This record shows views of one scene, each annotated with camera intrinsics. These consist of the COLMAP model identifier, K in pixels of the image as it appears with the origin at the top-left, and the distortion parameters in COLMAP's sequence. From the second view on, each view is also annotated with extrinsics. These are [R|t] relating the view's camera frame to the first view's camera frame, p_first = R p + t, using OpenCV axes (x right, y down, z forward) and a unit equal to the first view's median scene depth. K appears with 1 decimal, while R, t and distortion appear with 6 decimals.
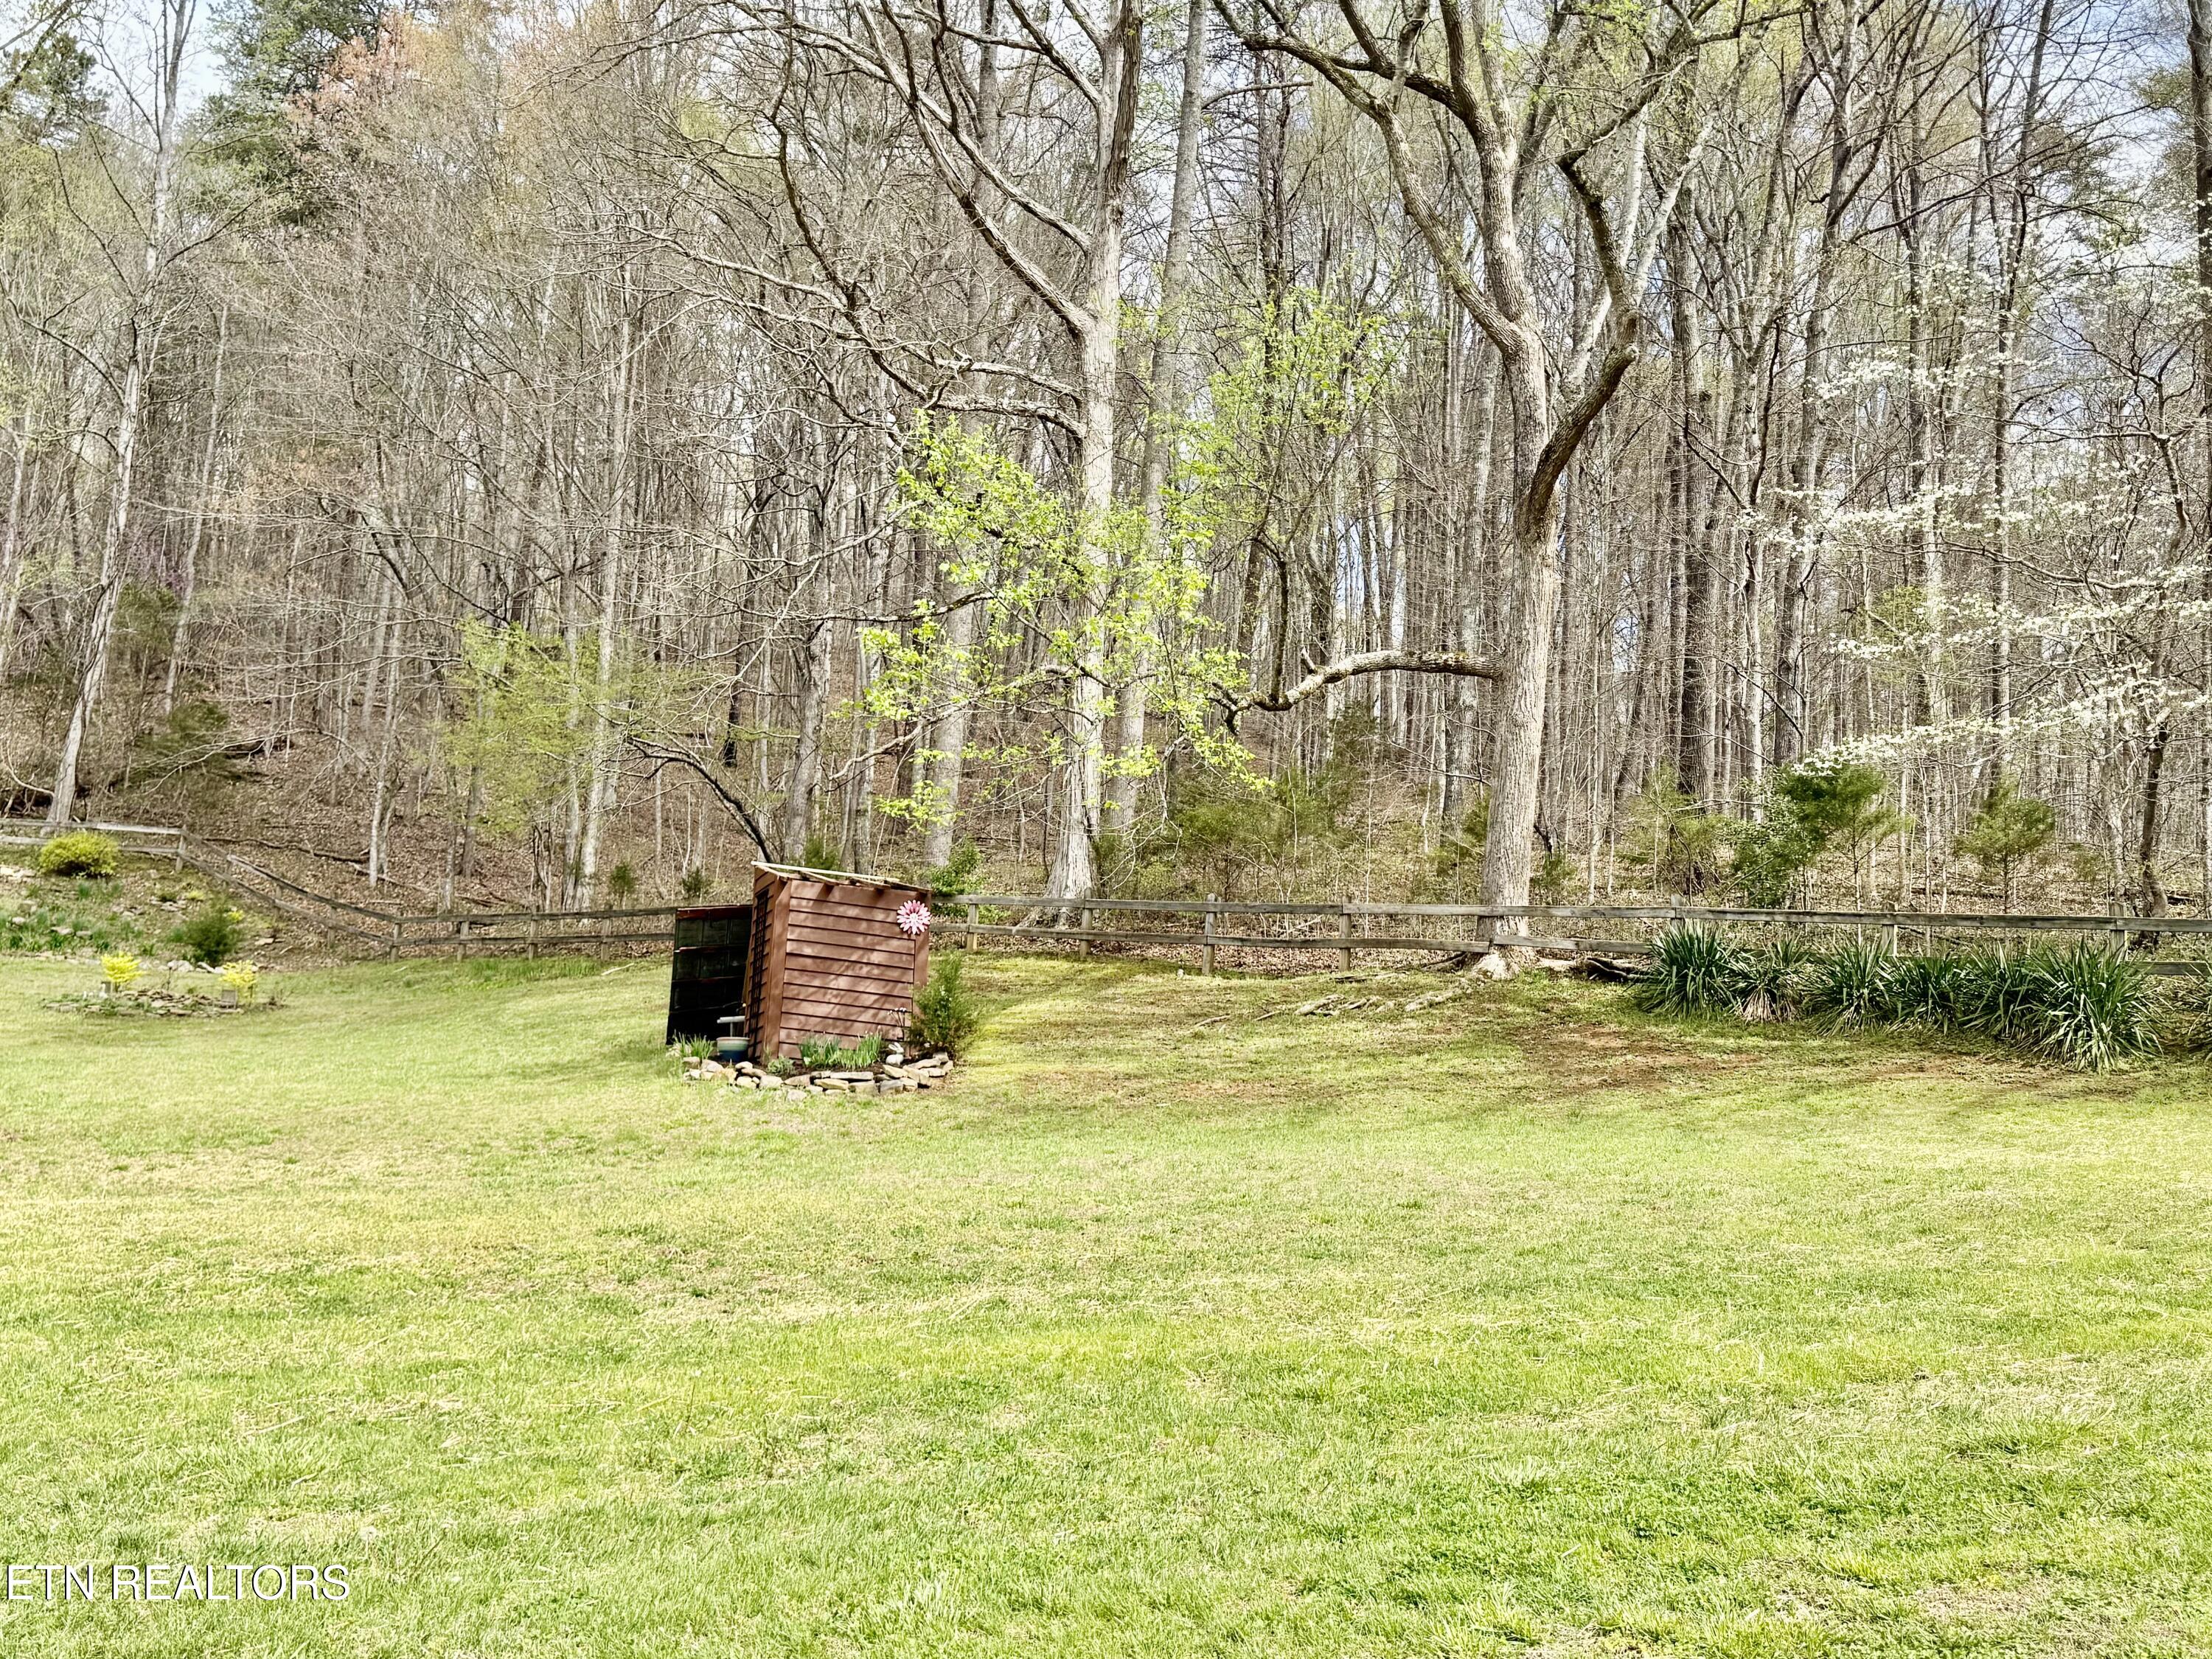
lens RADIAL K [[2094.4, 0, 1105.6], [0, 2094.4, 830.6], [0, 0, 1]] dist [0.074166, 0.000000]
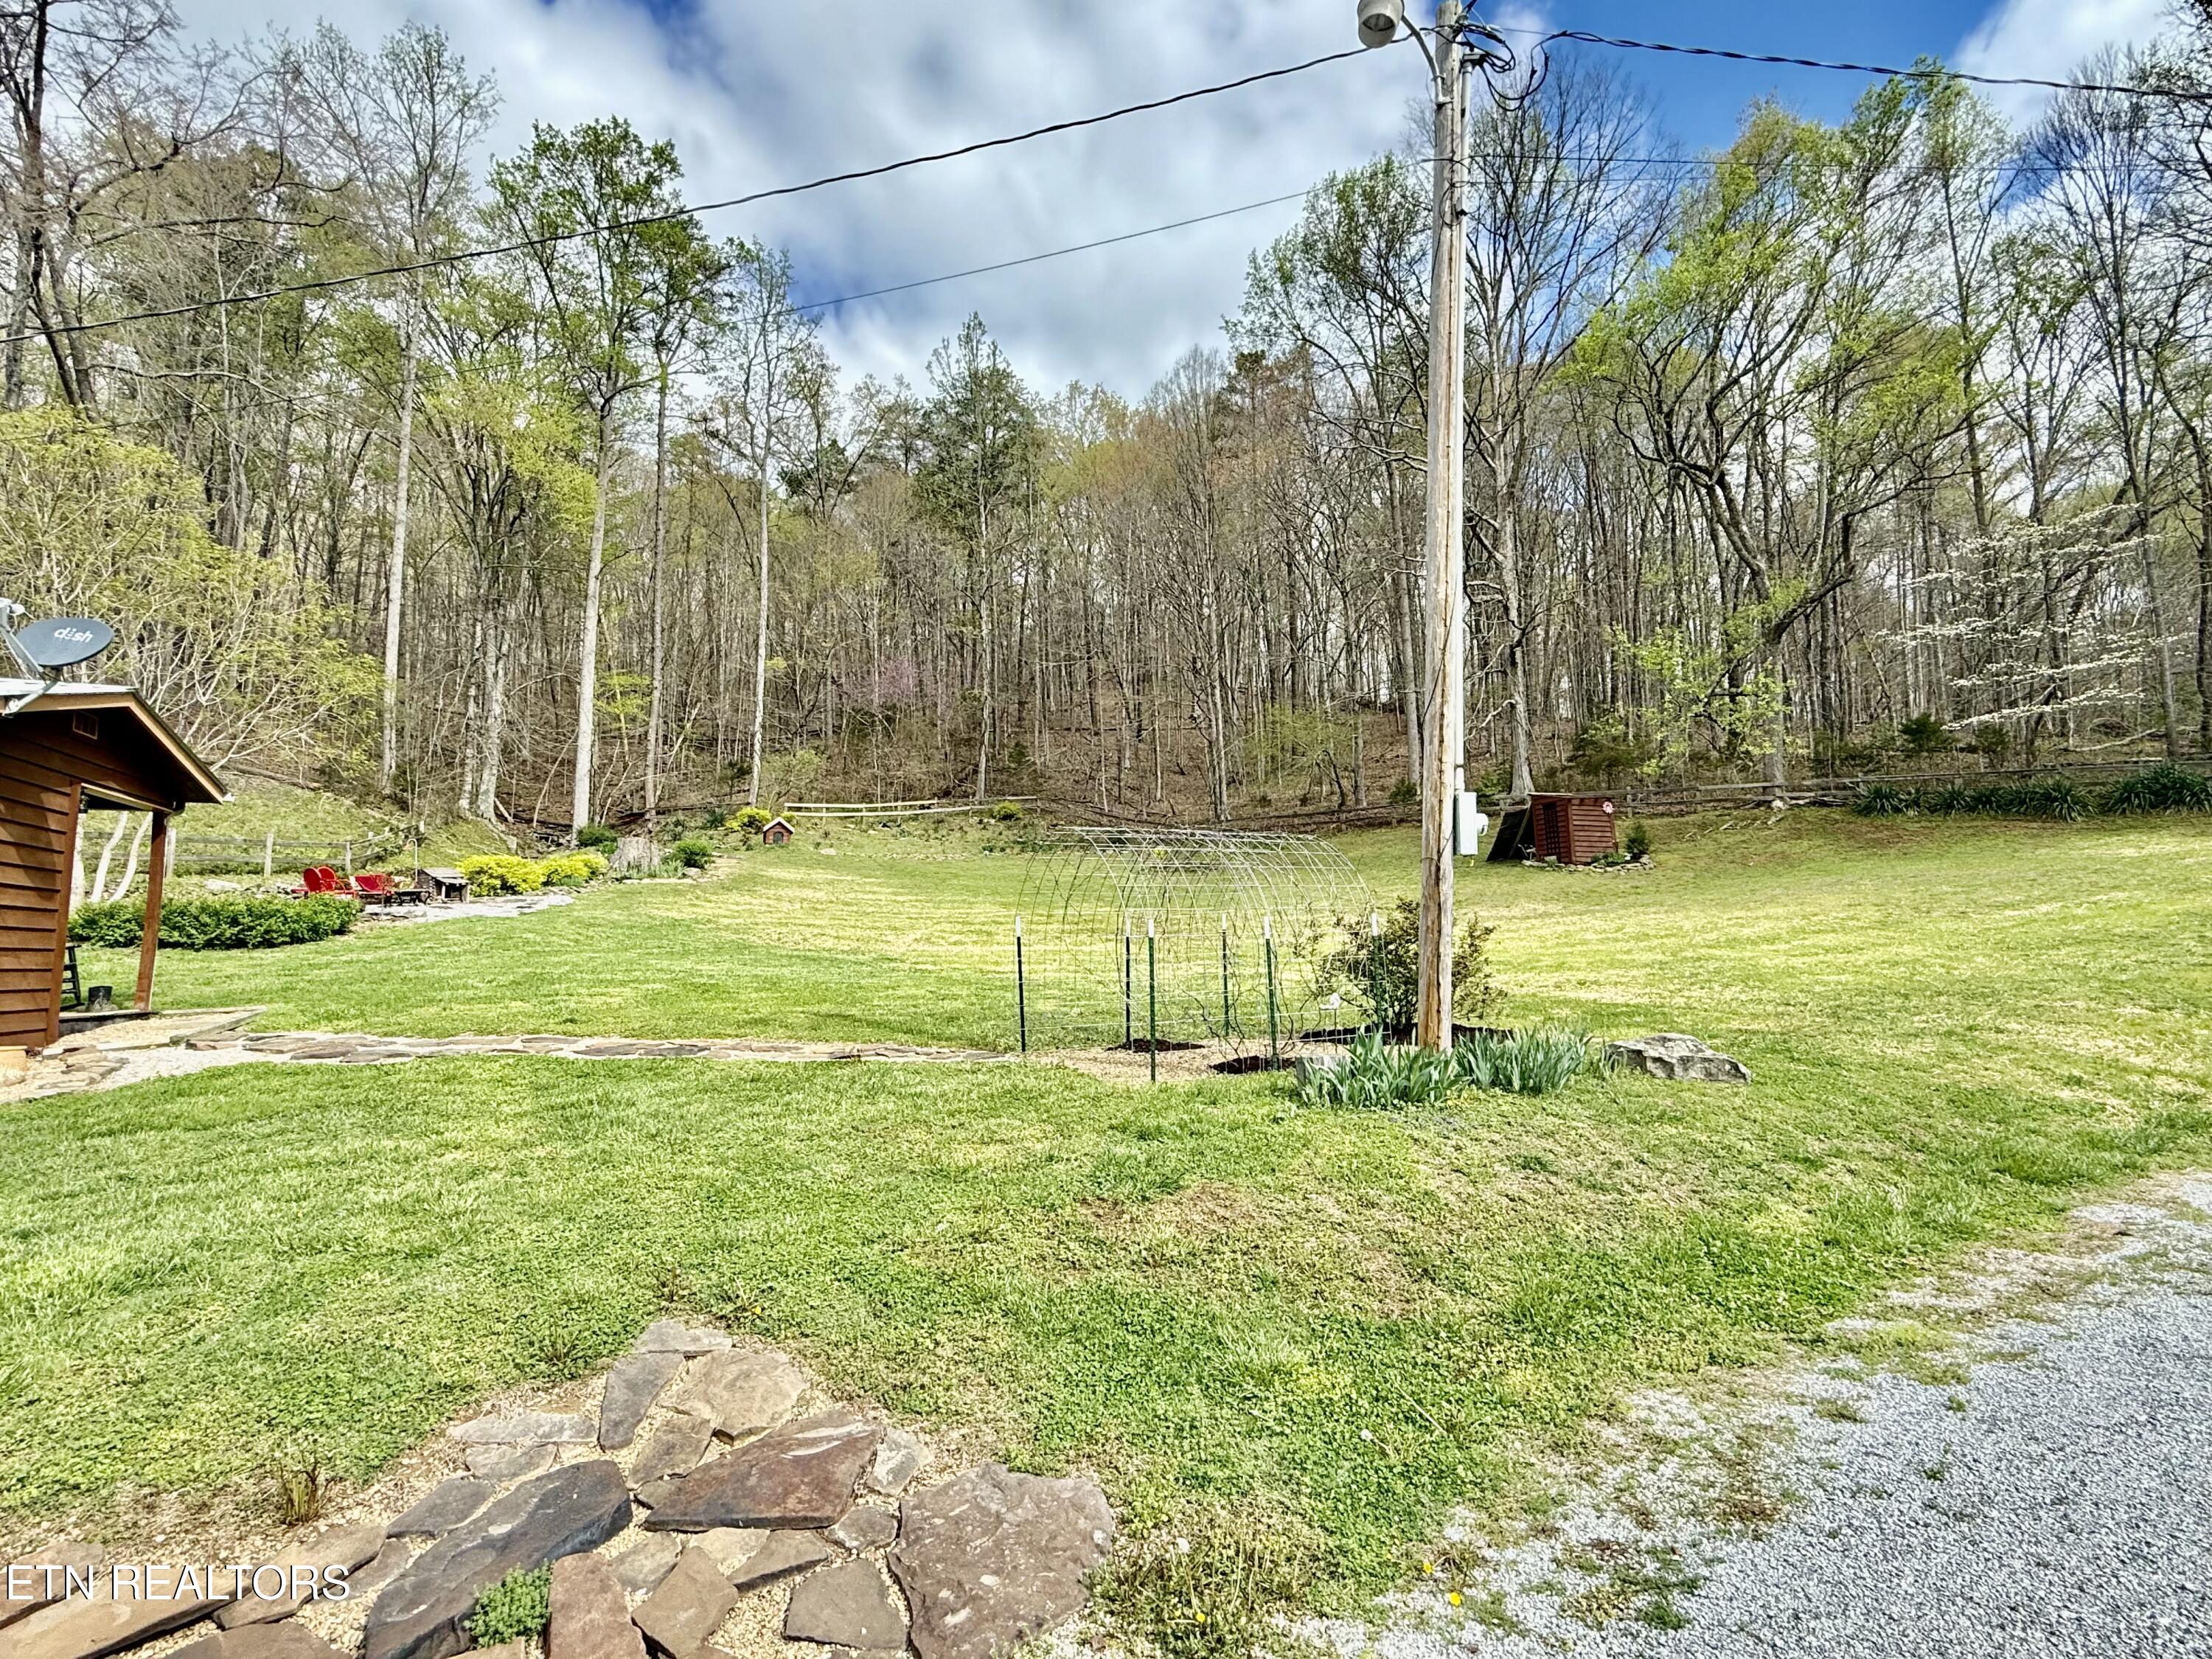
lens RADIAL K [[1048.5, 0, 1117.2], [0, 1048.5, 825.5], [0, 0, 1]] dist [-0.002818, 0.002647]
pose [[0.995702, -0.092086, -0.009920, -0.643889], [0.092560, 0.993157, 0.071211, -0.083068], [0.003295, -0.071823, 0.997412, -0.339811]]
